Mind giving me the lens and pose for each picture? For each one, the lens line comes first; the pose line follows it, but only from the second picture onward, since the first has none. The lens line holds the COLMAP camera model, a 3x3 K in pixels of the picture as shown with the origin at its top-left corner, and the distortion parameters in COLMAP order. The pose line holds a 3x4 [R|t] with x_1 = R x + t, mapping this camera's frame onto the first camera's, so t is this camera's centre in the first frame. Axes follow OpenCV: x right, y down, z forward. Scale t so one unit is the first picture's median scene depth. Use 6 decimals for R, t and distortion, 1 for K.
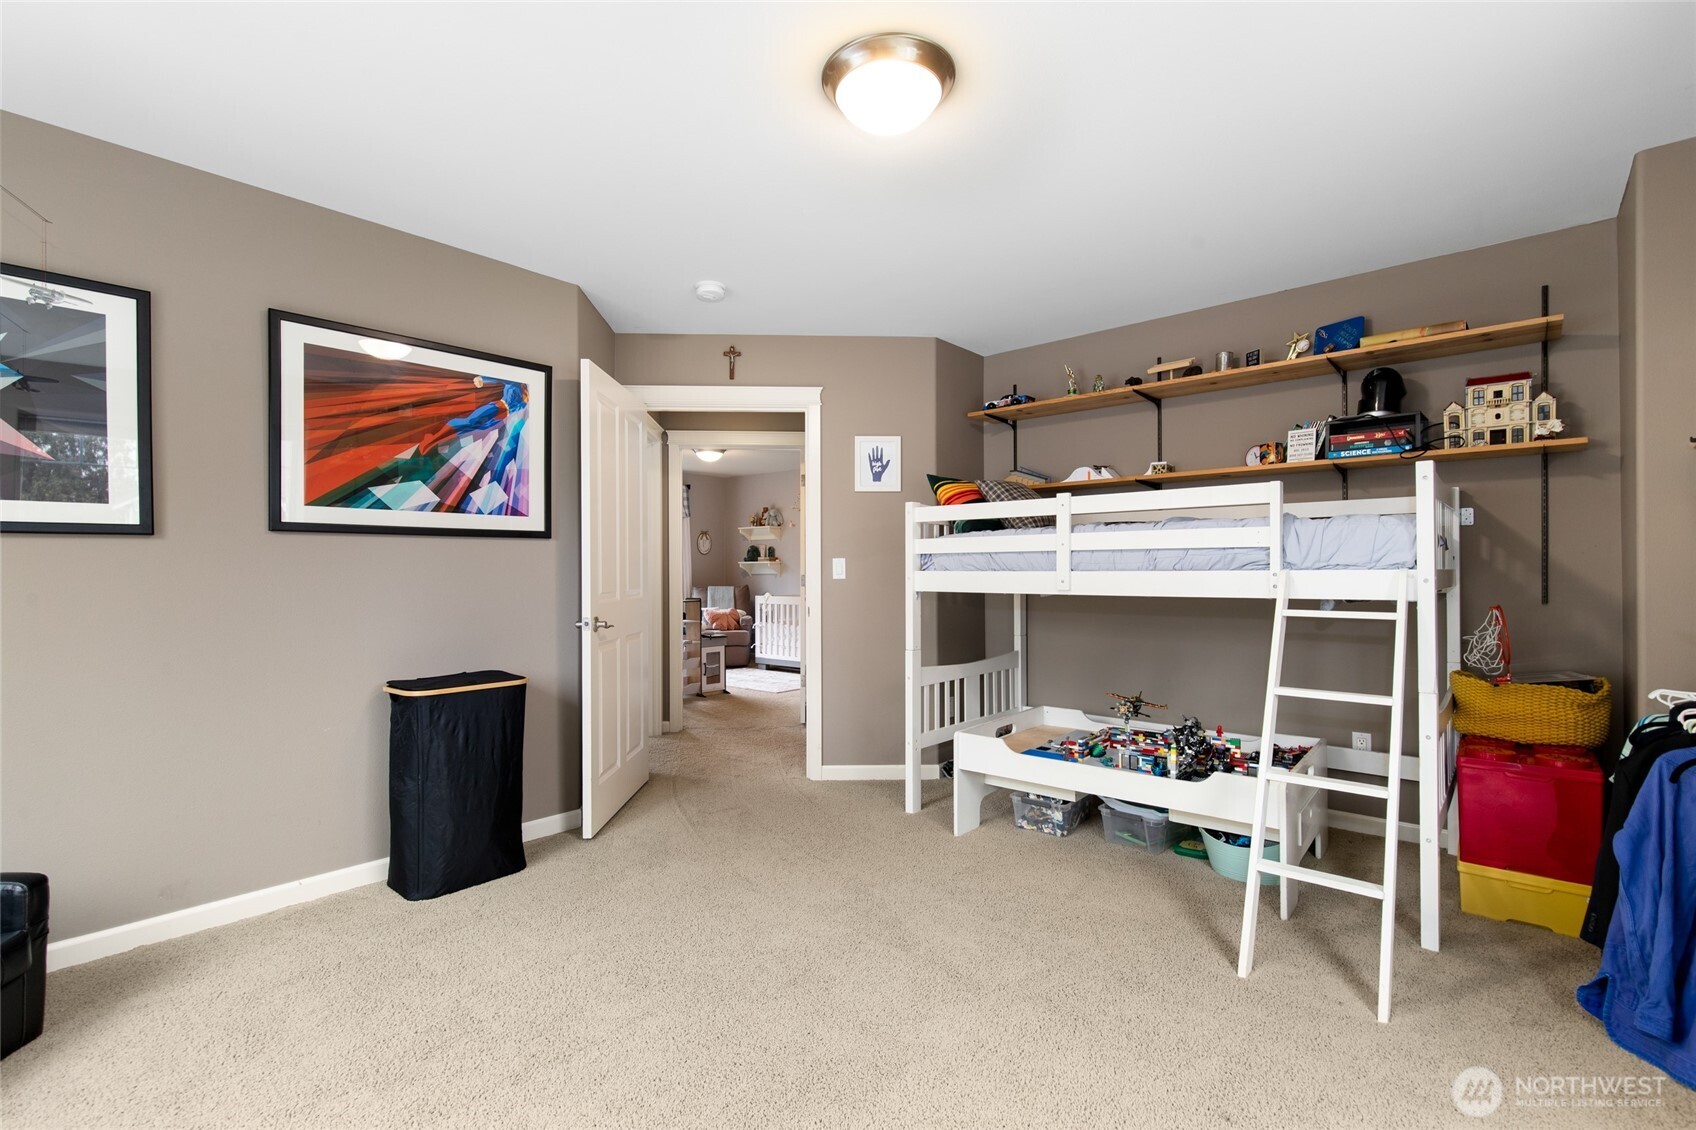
lens RADIAL K [[771.0, 0, 852.6], [0, 771.0, 571.9], [0, 0, 1]] dist [0.006923, -0.002046]
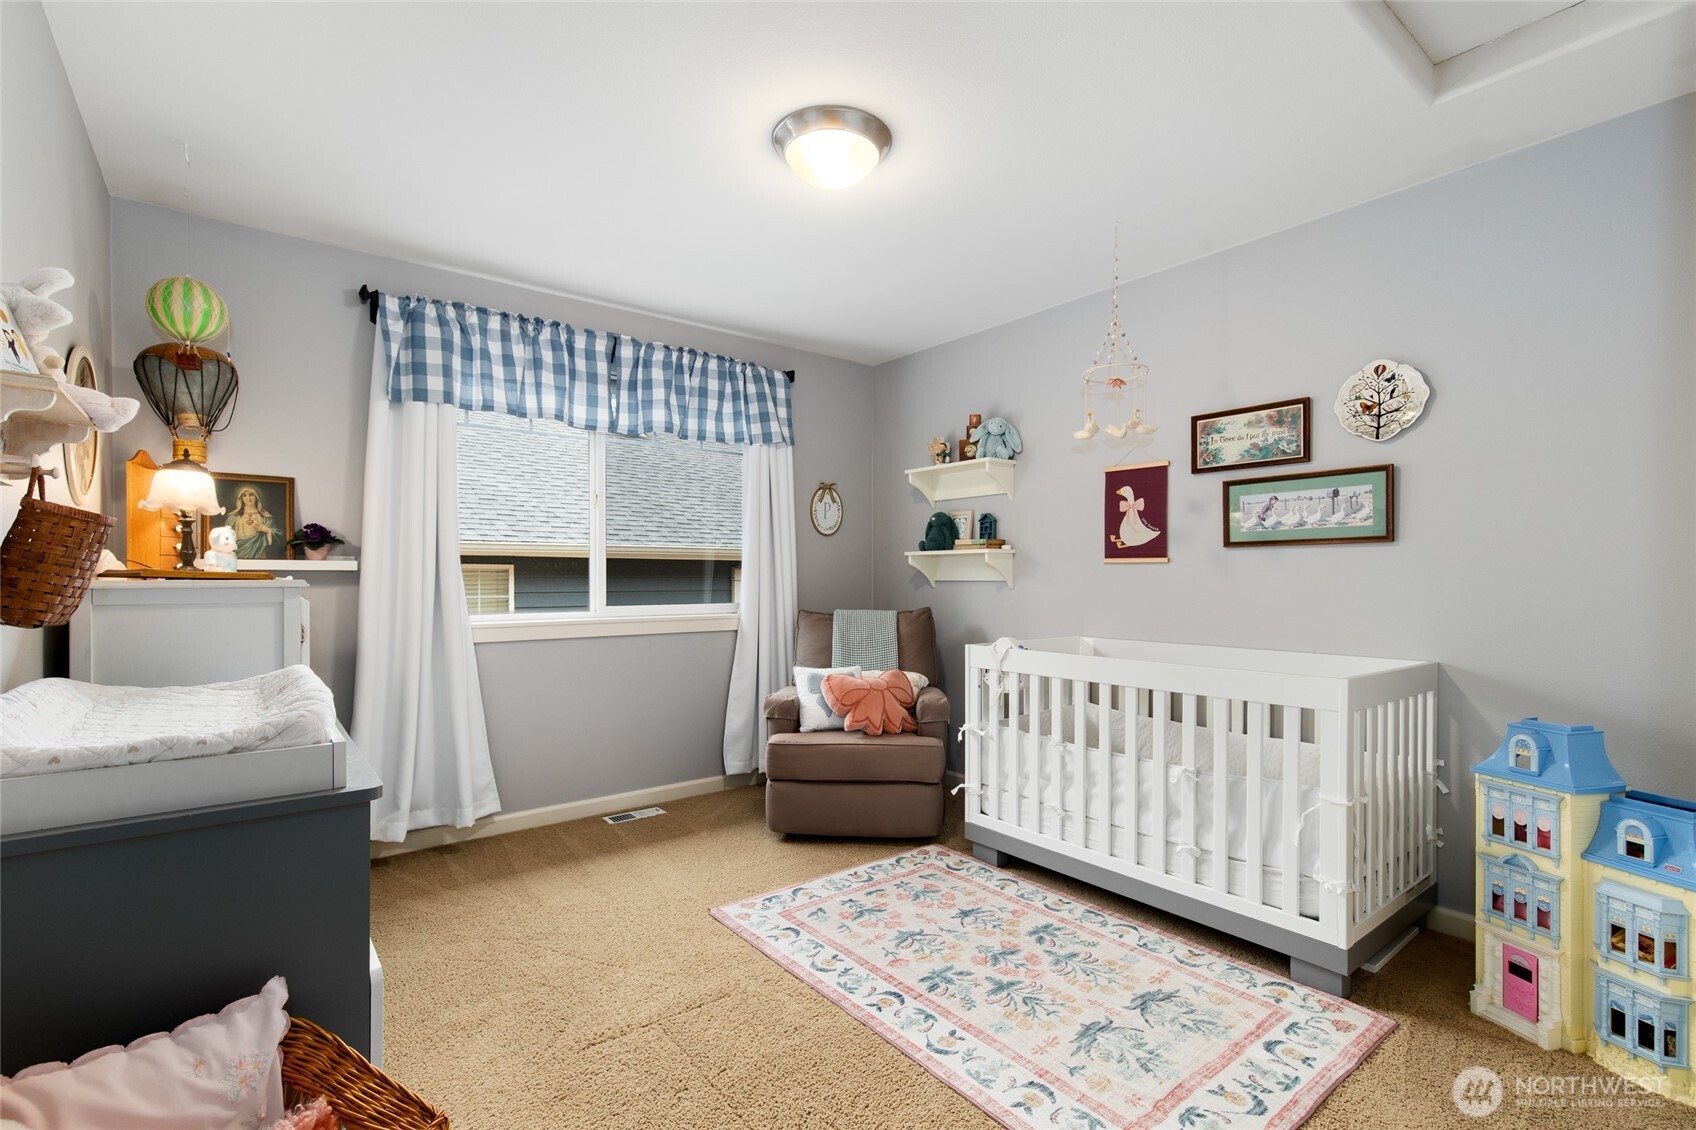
lens RADIAL K [[771.0, 0, 850.3], [0, 771.0, 570.8], [0, 0, 1]] dist [0.006923, -0.002046]
pose [[0.984750, 0.002787, -0.173955, -0.108146], [-0.004063, 0.999967, -0.006980, 0.000466], [0.173930, 0.007581, 0.984729, 0.602195]]
